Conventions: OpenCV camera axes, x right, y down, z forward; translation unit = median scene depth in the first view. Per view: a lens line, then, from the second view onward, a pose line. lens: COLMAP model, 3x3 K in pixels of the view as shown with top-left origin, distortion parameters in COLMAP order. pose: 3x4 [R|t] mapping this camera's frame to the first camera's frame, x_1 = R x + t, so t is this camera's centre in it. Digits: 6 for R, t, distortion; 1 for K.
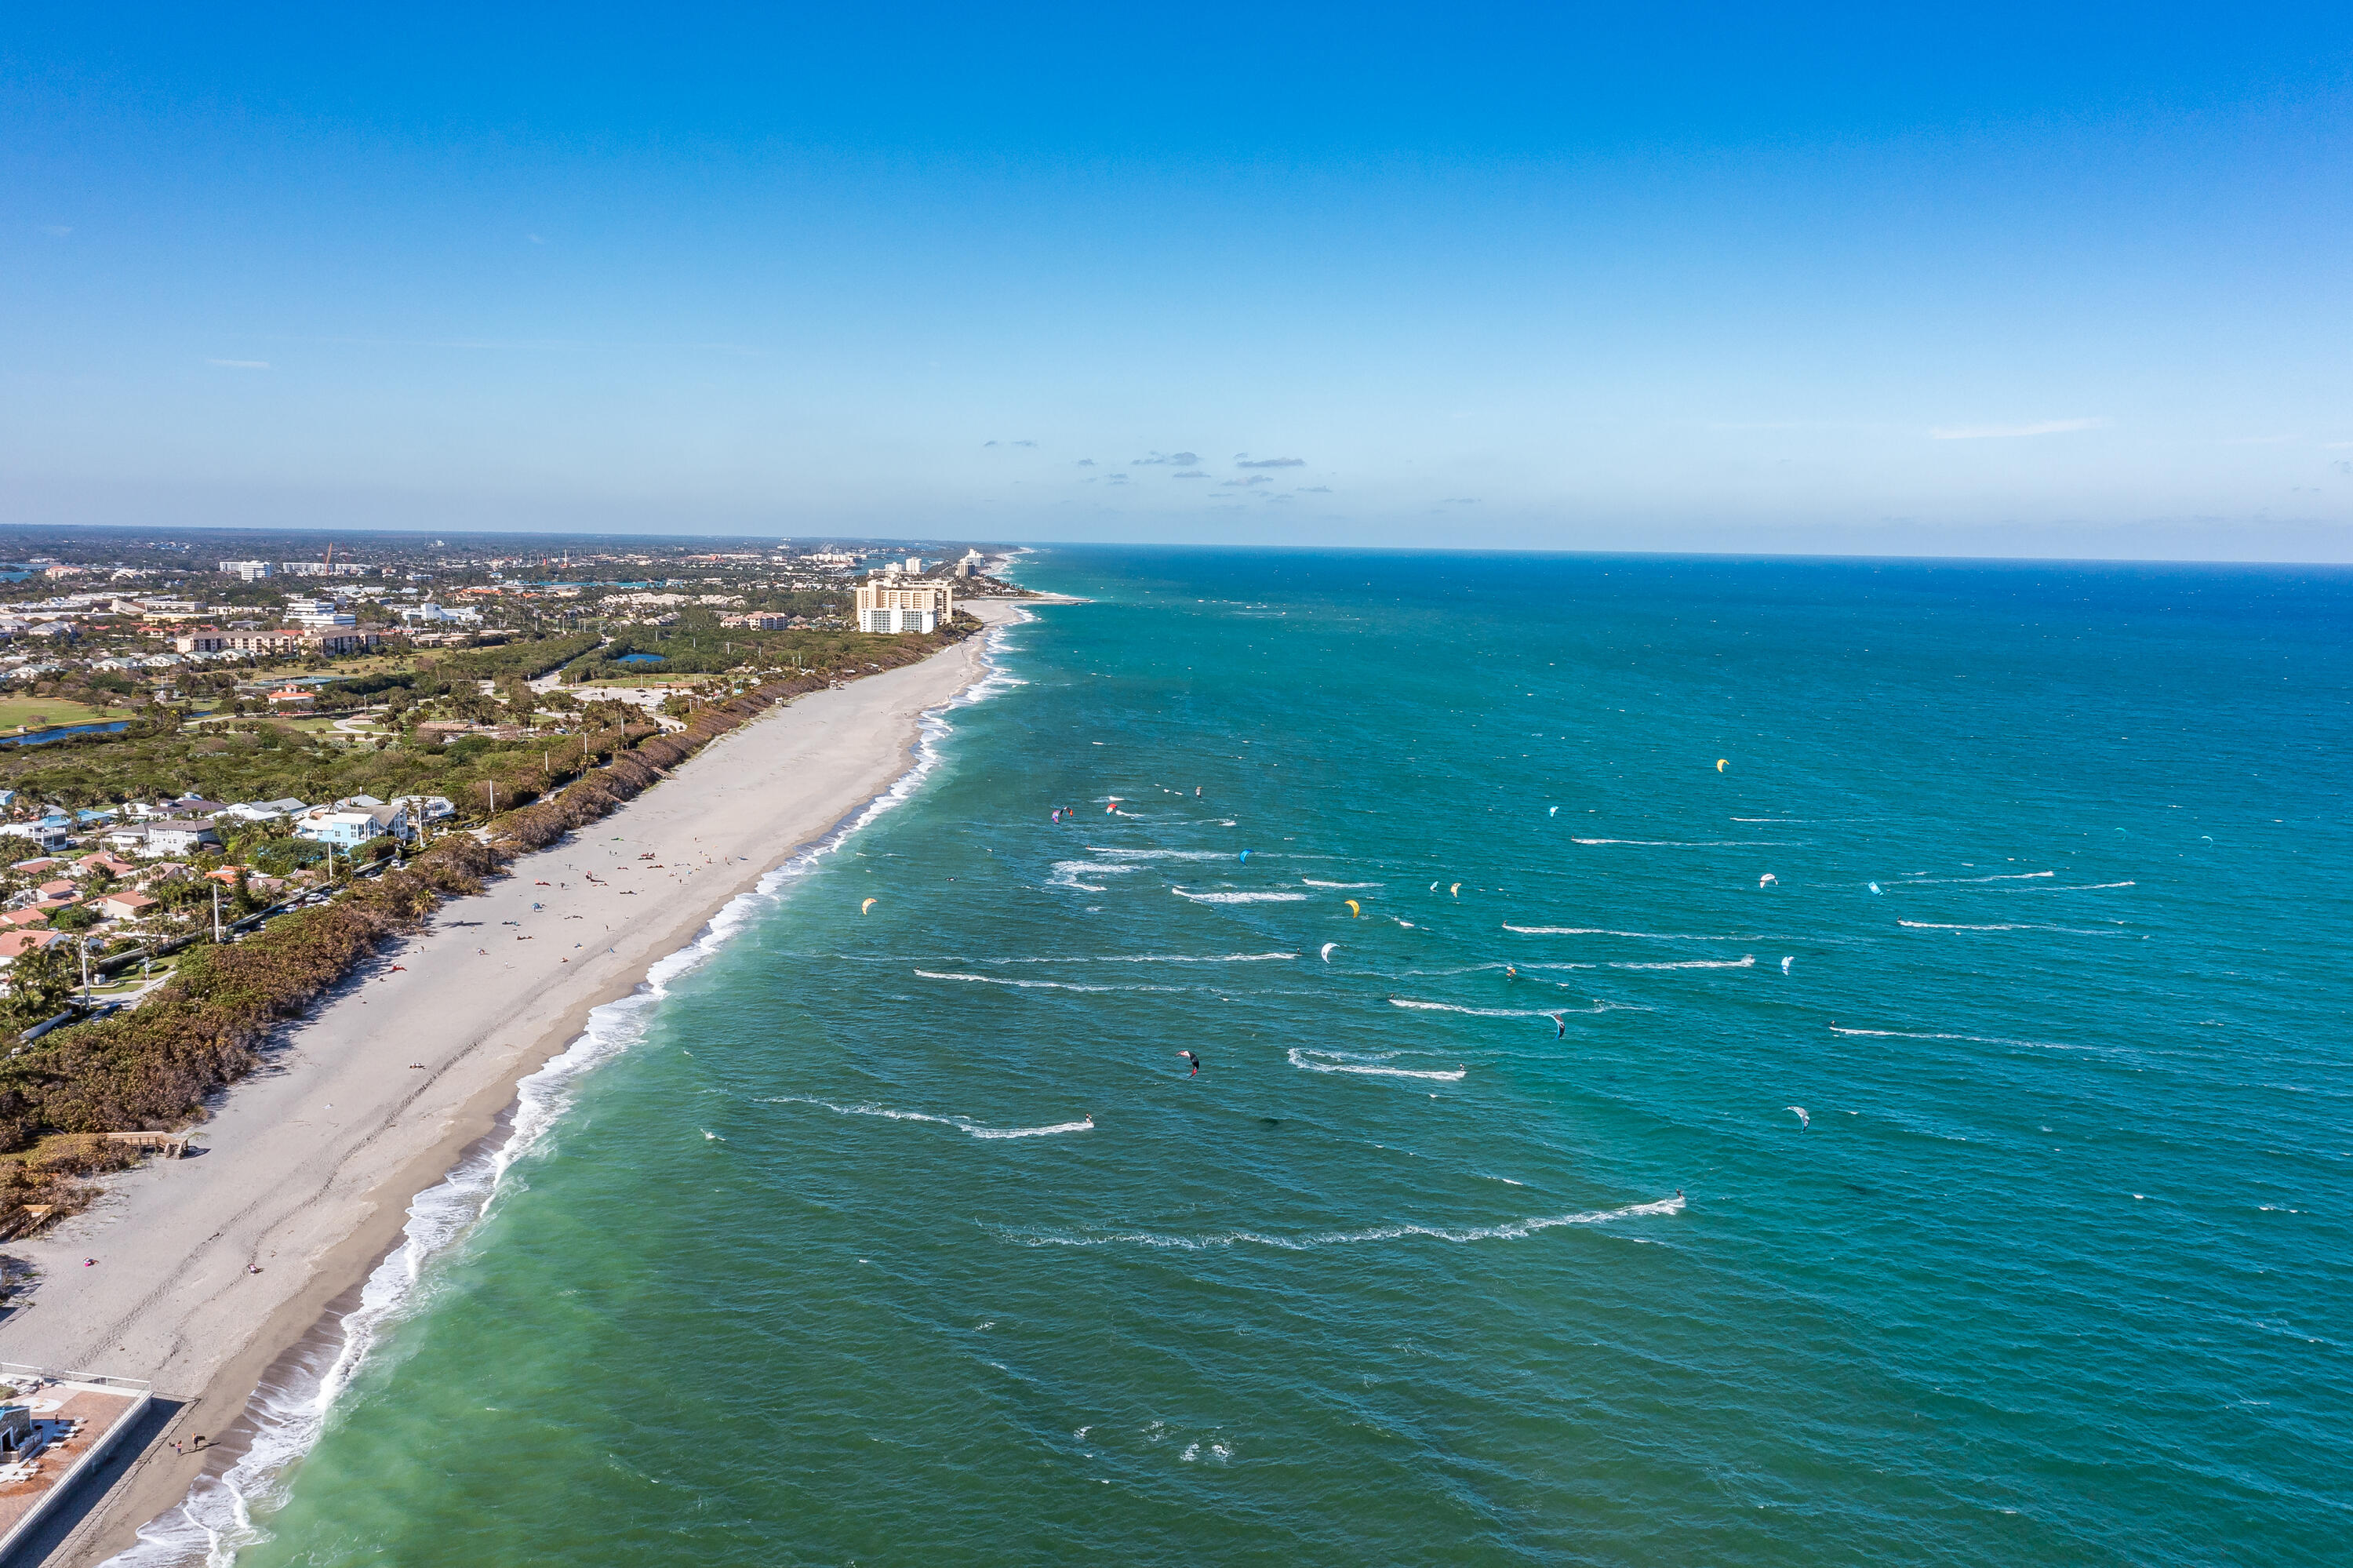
lens RADIAL K [[1847.9, 0, 1187.2], [0, 1847.9, 798.7], [0, 0, 1]] dist [0.007057, -0.001344]
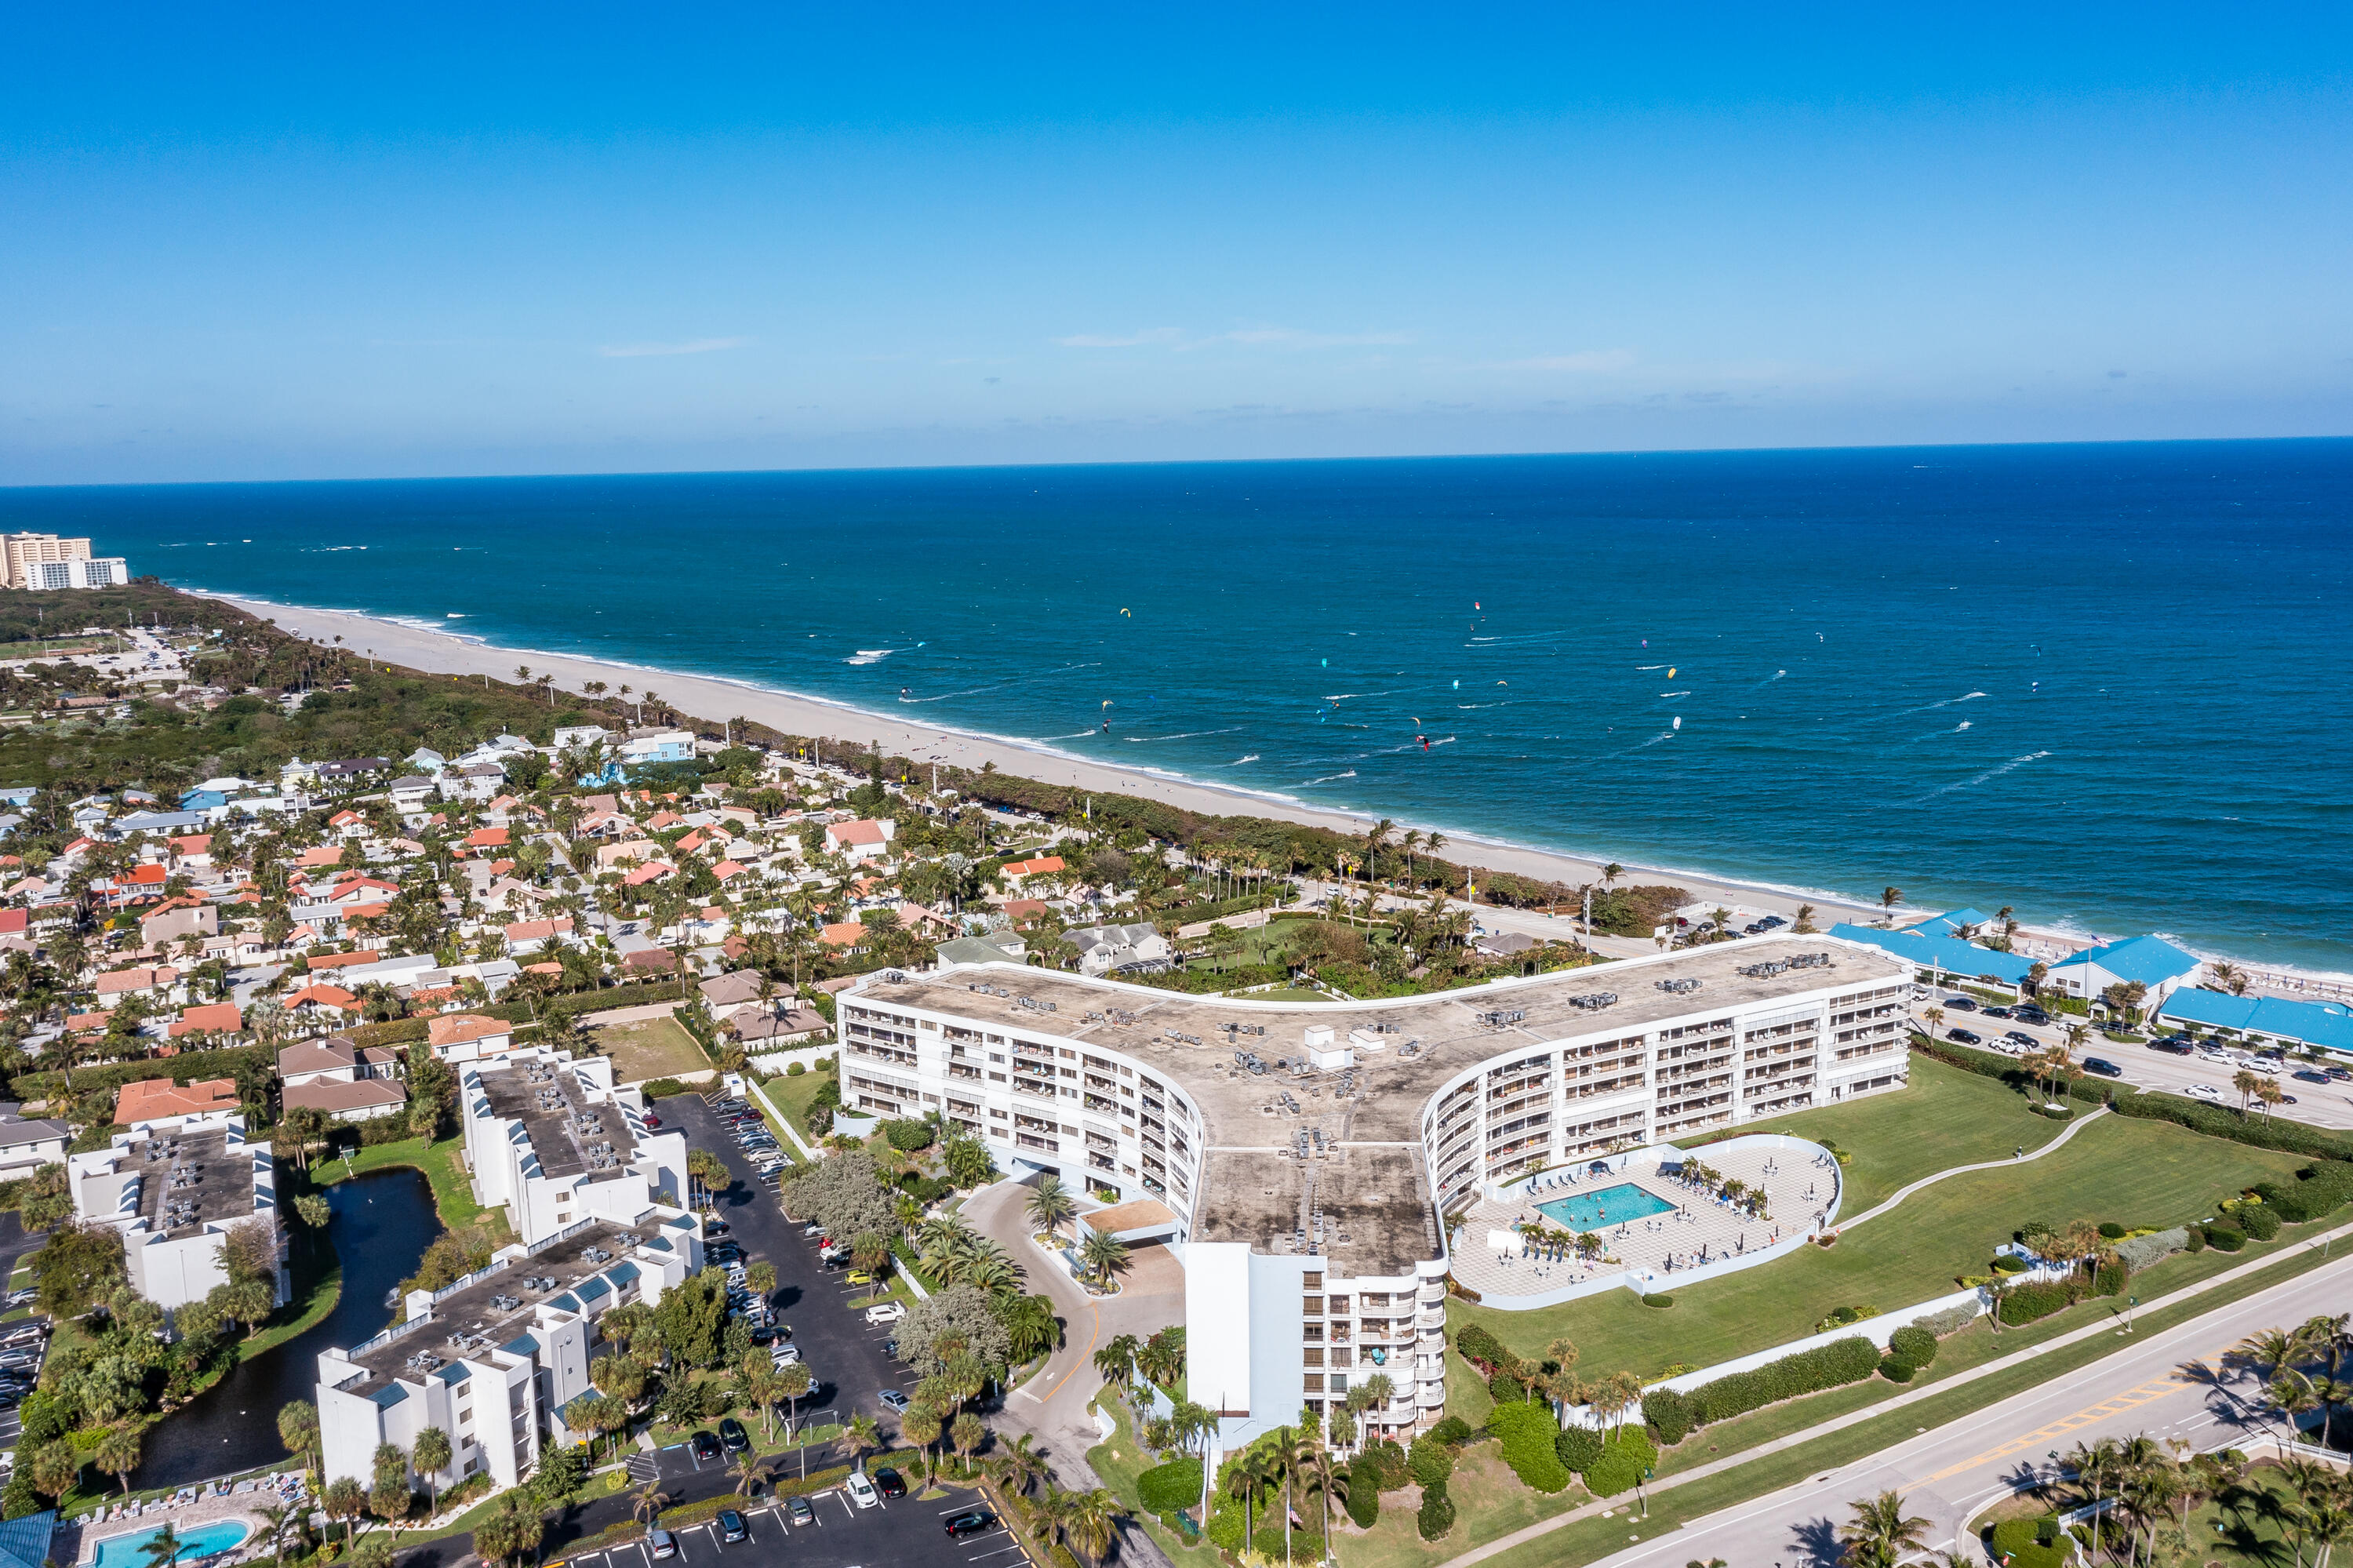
lens RADIAL K [[1847.9, 0, 1179.4], [0, 1847.9, 775.3], [0, 0, 1]] dist [0.007057, -0.001344]
pose [[0.784321, -0.134529, 0.605593, -0.288519], [0.117405, 0.990751, 0.068035, -0.002020], [-0.609145, 0.017739, 0.792861, 0.005248]]
